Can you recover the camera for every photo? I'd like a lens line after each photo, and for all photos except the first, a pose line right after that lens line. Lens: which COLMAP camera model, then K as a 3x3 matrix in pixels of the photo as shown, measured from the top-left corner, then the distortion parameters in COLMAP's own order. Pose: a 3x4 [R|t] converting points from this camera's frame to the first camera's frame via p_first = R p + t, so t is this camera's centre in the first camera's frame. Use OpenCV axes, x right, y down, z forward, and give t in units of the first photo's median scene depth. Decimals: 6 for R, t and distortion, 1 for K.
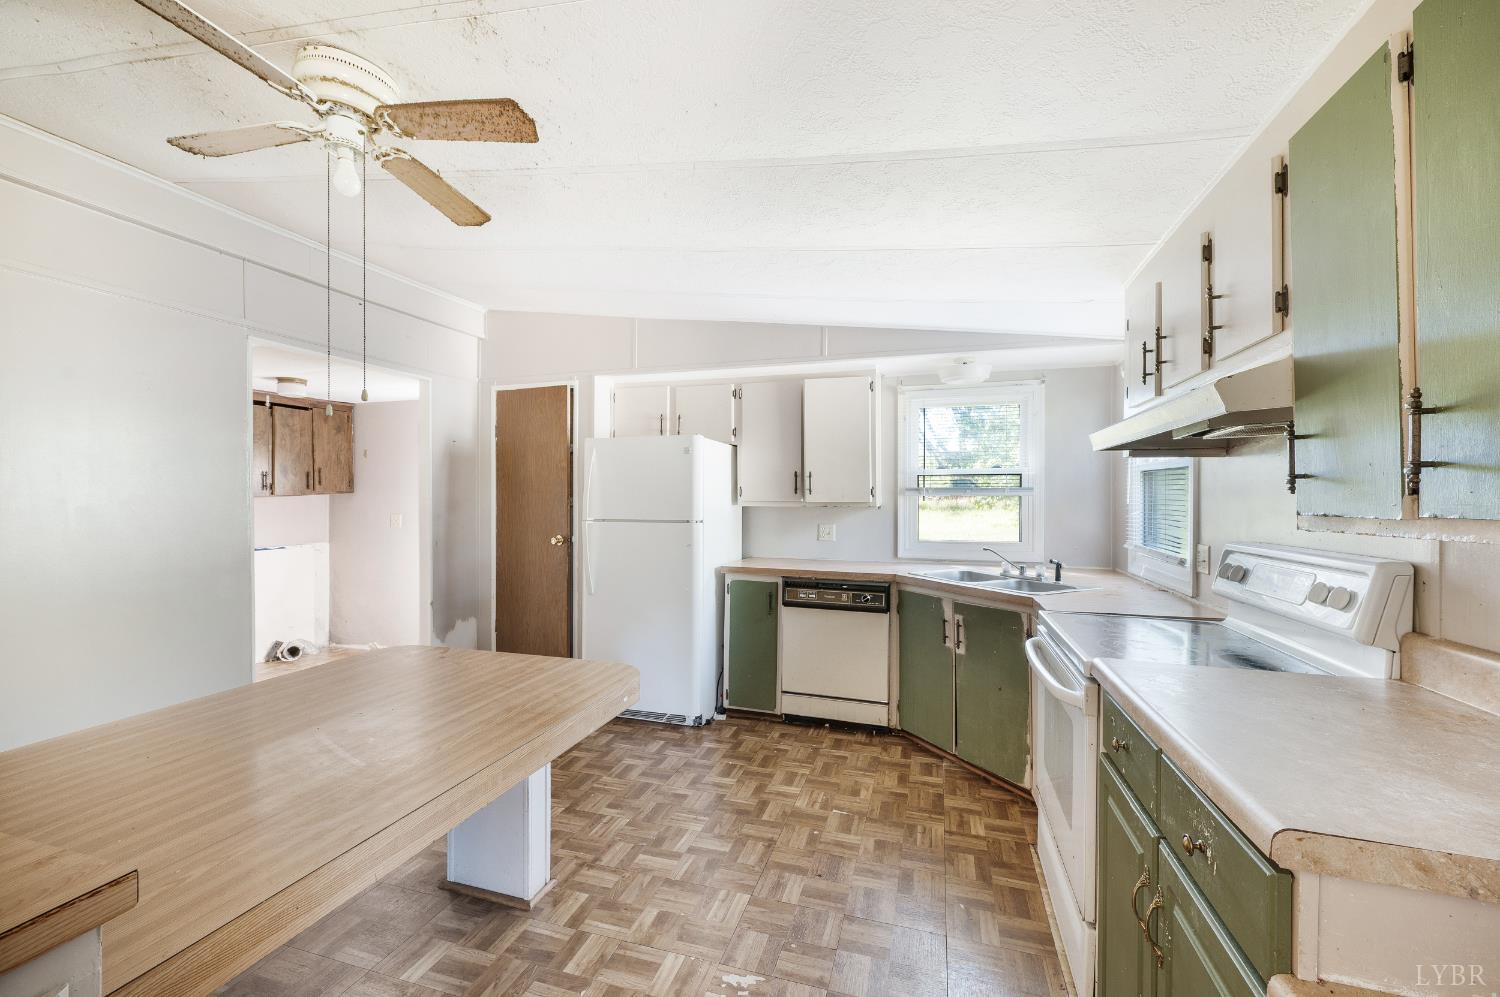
lens RADIAL K [[599.4, 0, 751.4], [0, 599.4, 499.6], [0, 0, 1]] dist [-0.000569, -0.000386]
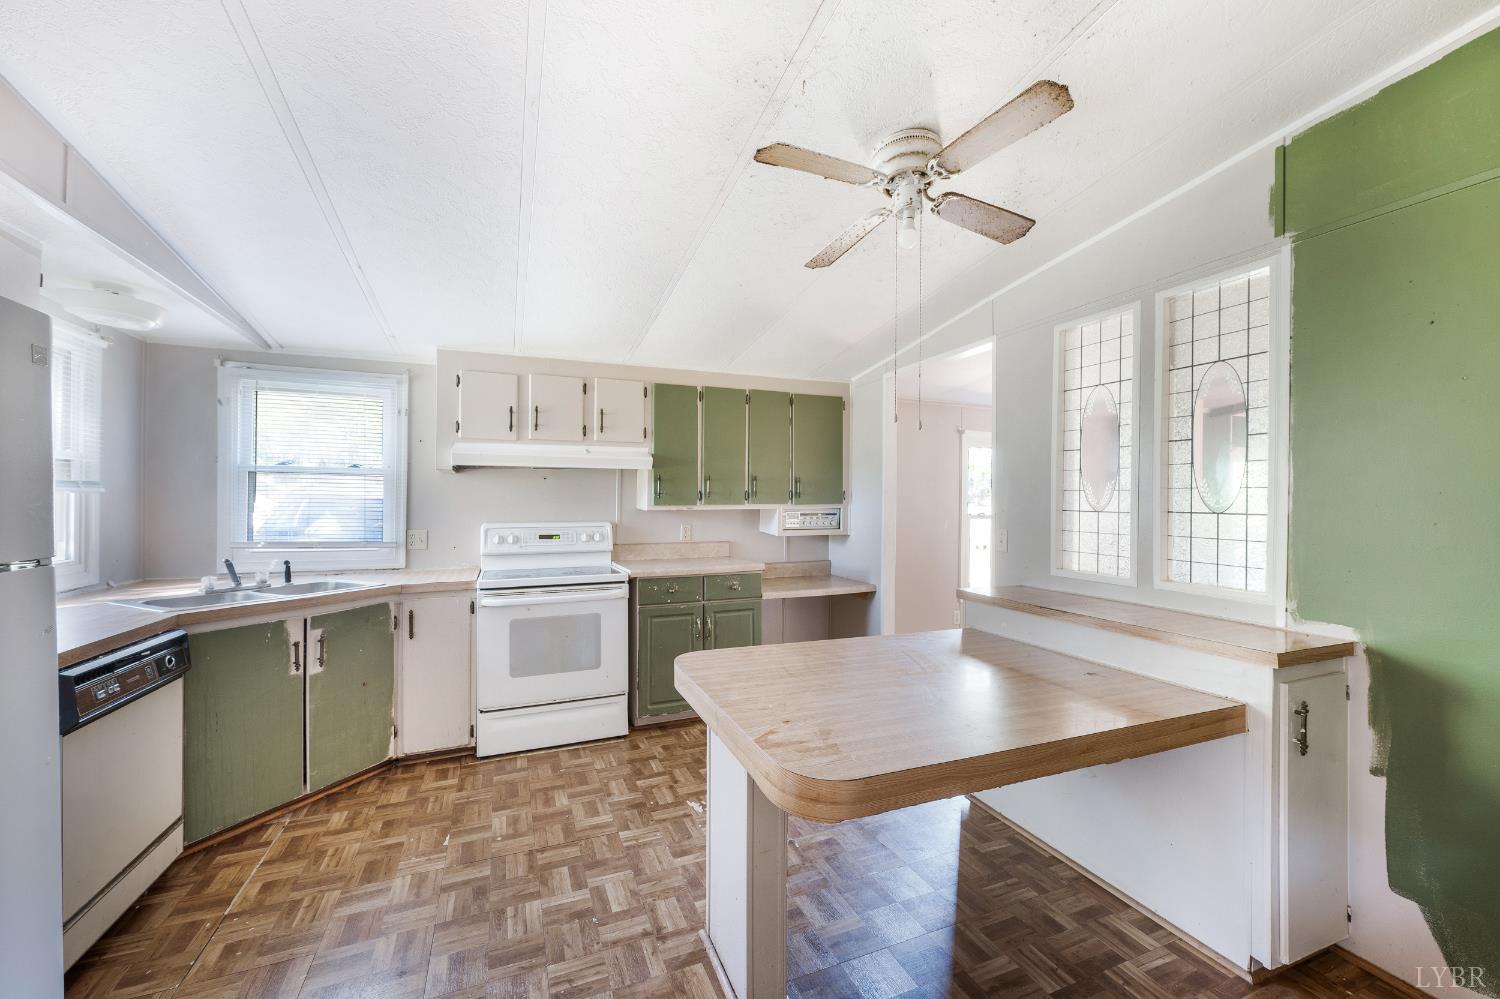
lens RADIAL K [[599.4, 0, 759.5], [0, 599.4, 500.3], [0, 0, 1]] dist [-0.000569, -0.000386]
pose [[-0.645728, -0.000544, 0.763568, -0.664246], [-0.002959, 0.999994, -0.001790, 0.000925], [-0.763562, -0.003415, -0.645725, 0.948048]]
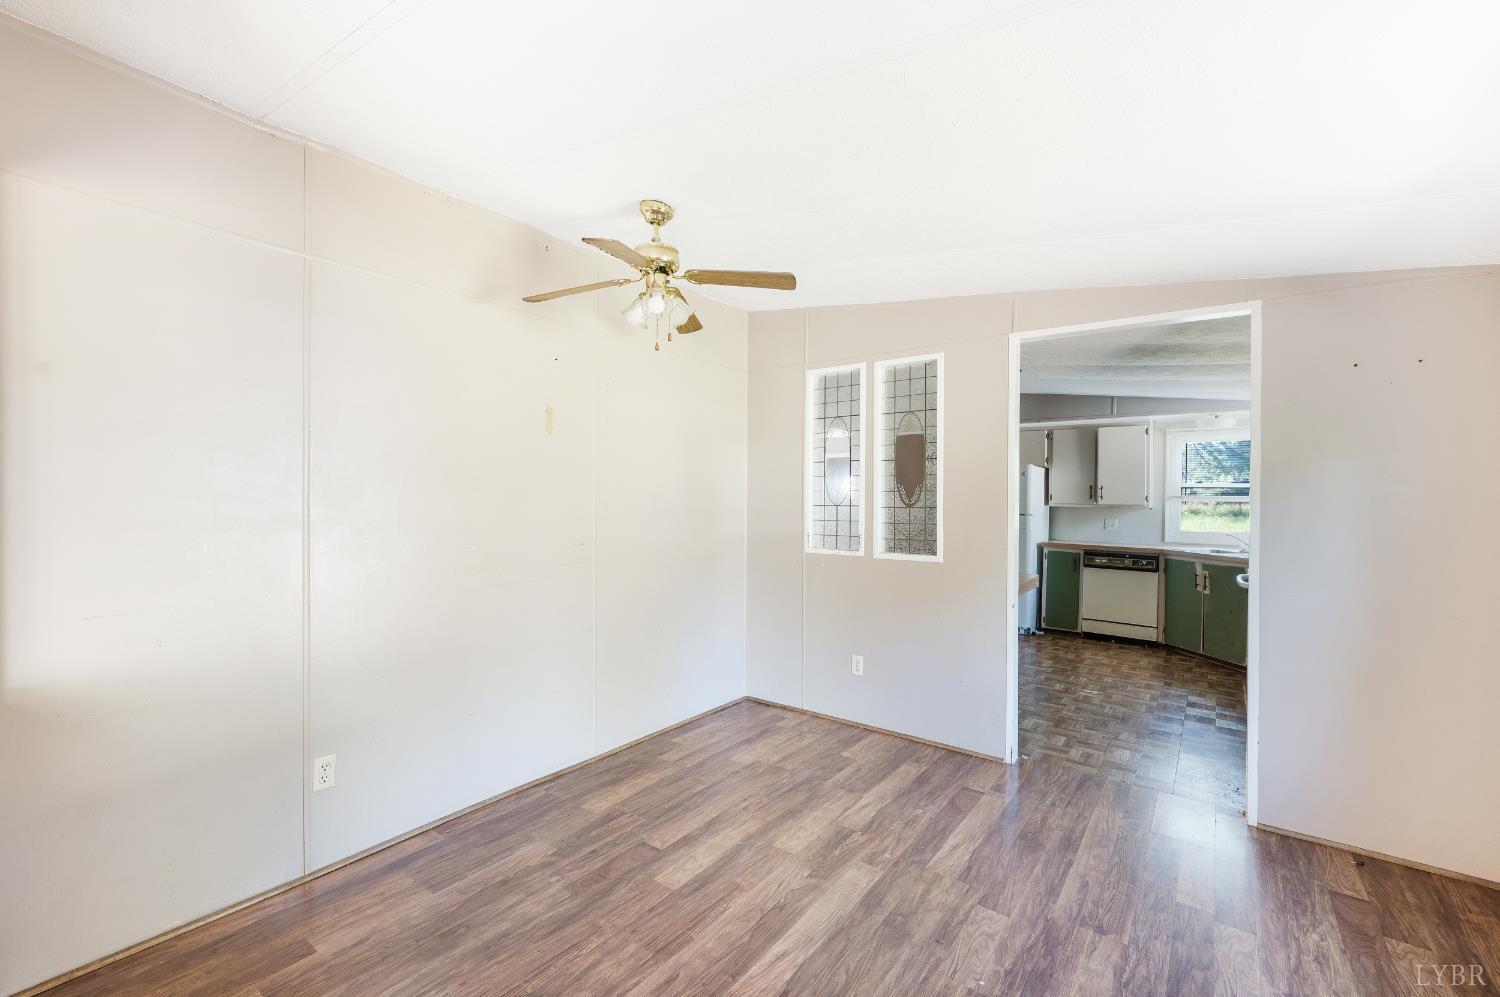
lens RADIAL K [[622.8, 0, 763.6], [0, 622.8, 502.2], [0, 0, 1]] dist [0.013215, 0.000112]
pose [[0.946468, 0.012461, -0.322557, -0.246565], [-0.010984, 0.999919, 0.006399, -0.003356], [0.322611, -0.002513, 0.946528, -0.989251]]
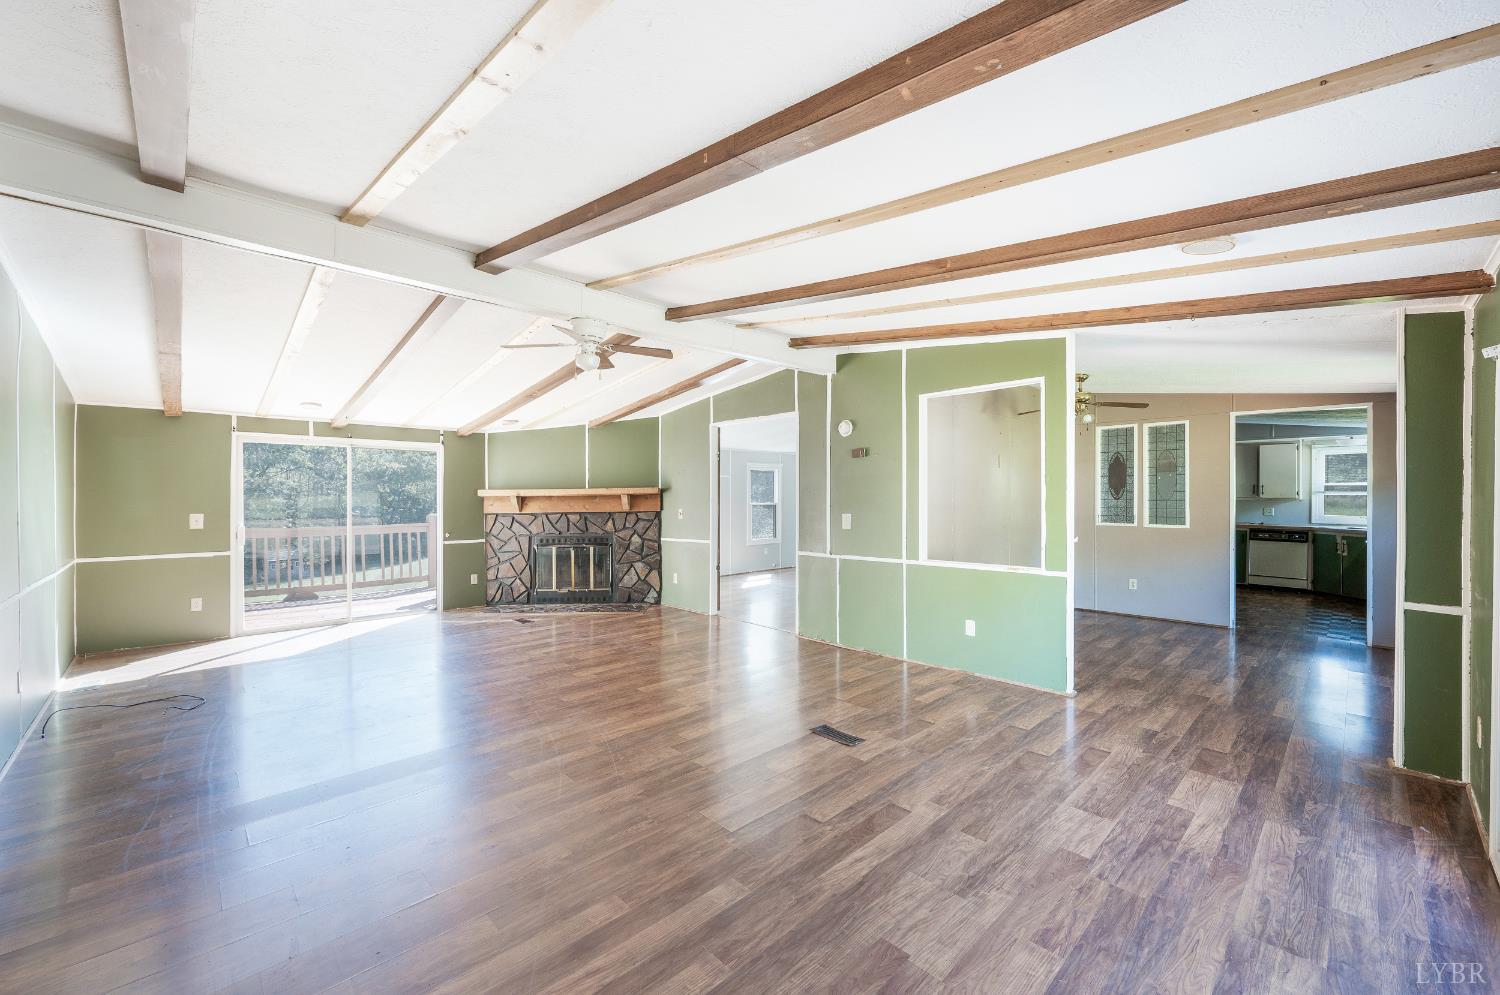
lens RADIAL K [[599.4, 0, 740.7], [0, 599.4, 494.9], [0, 0, 1]] dist [-0.000569, -0.000386]
pose [[0.876682, 0.007428, -0.481014, -0.644169], [-0.004942, 0.999967, 0.006434, -0.013585], [0.481046, -0.003263, 0.876689, -2.326194]]
